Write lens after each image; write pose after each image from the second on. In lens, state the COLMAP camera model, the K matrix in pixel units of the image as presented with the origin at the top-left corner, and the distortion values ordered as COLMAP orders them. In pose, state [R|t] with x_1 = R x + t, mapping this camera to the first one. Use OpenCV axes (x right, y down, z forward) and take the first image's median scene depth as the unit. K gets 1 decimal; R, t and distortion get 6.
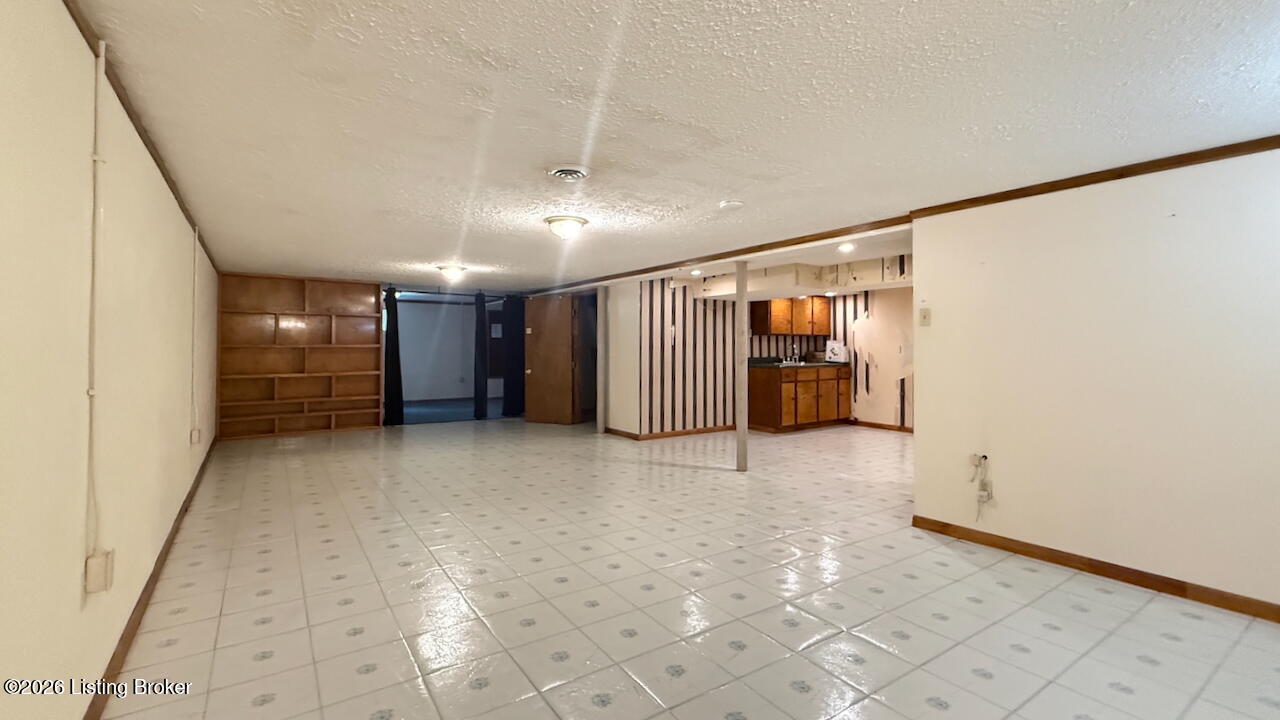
lens RADIAL K [[551.1, 0, 641.3], [0, 551.1, 331.5], [0, 0, 1]] dist [0.001756, 0.000086]
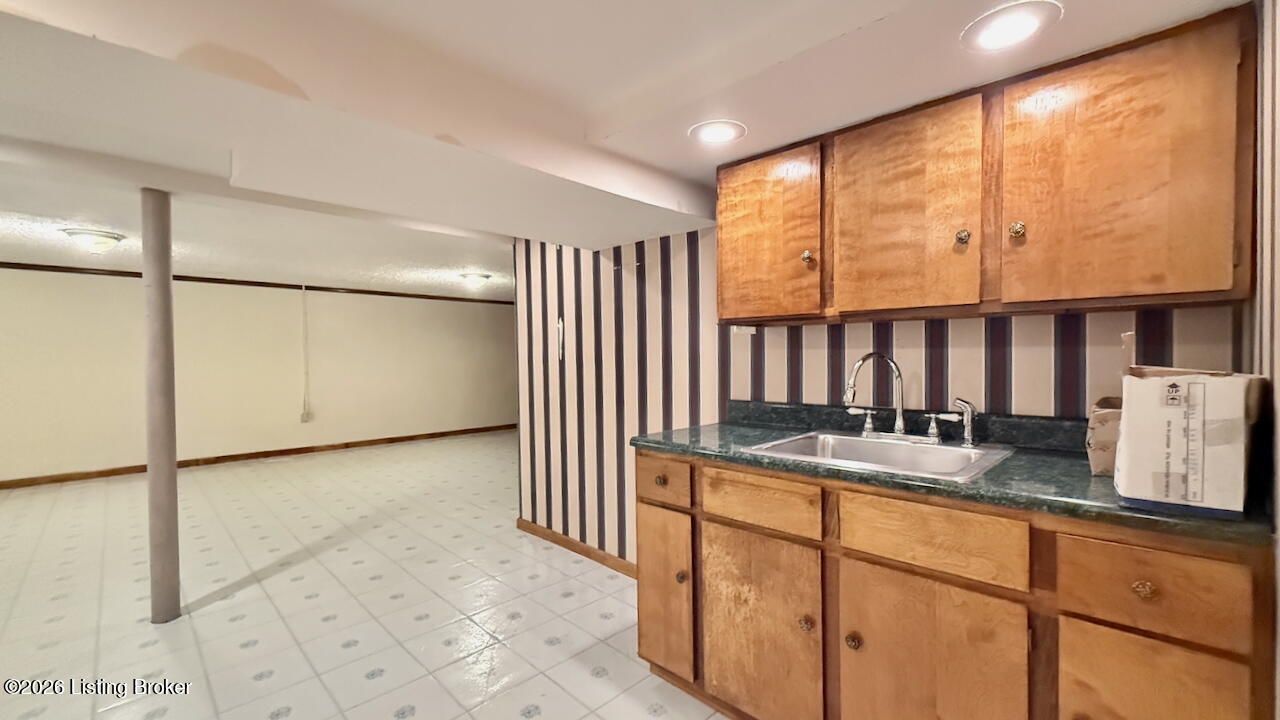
lens RADIAL K [[551.1, 0, 645.2], [0, 551.1, 361.8], [0, 0, 1]] dist [0.001756, 0.000086]
pose [[0.162172, 0.016275, -0.986628, 0.495459], [0.035204, 0.999132, 0.022268, 0.017073], [0.986134, -0.038344, 0.161458, 0.903882]]
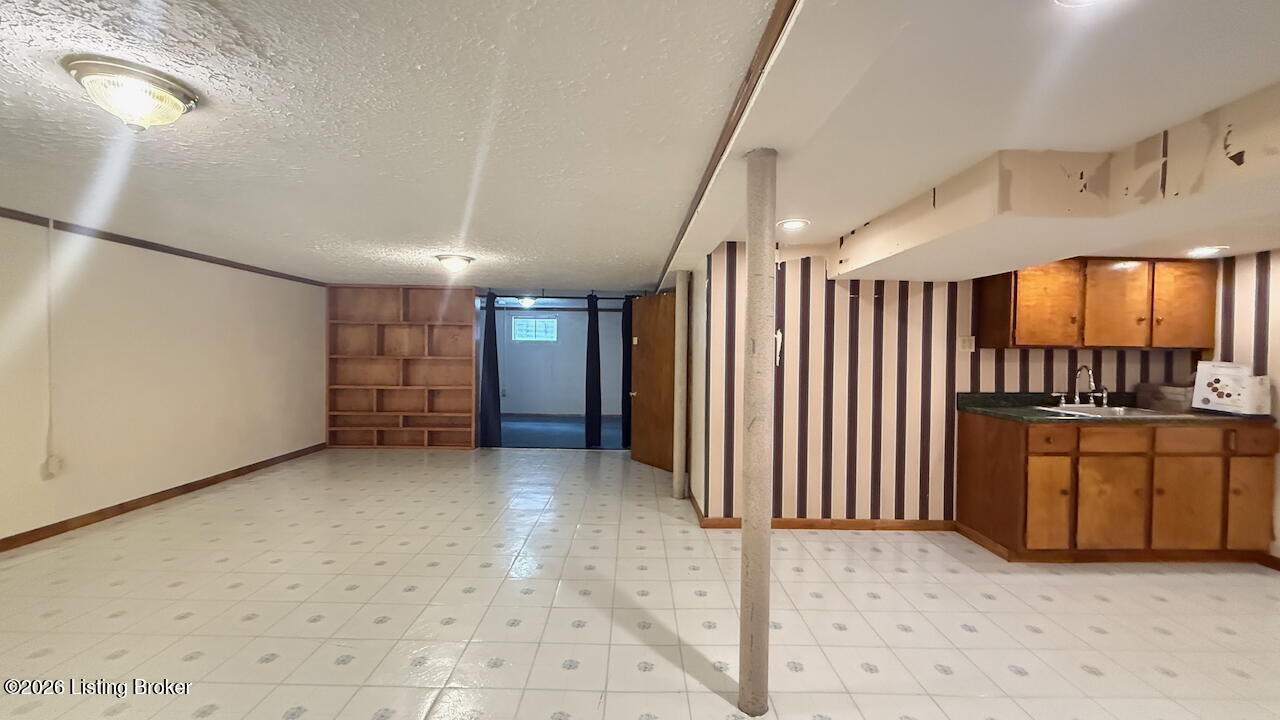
lens RADIAL K [[512.1, 0, 640.4], [0, 512.1, 359.3], [0, 0, 1]] dist [0.001287, 0.000383]
pose [[0.832690, 0.017780, -0.553453, 0.207367], [0.001637, 0.999401, 0.034568, 0.000360], [0.553736, -0.029690, 0.832163, 0.446989]]
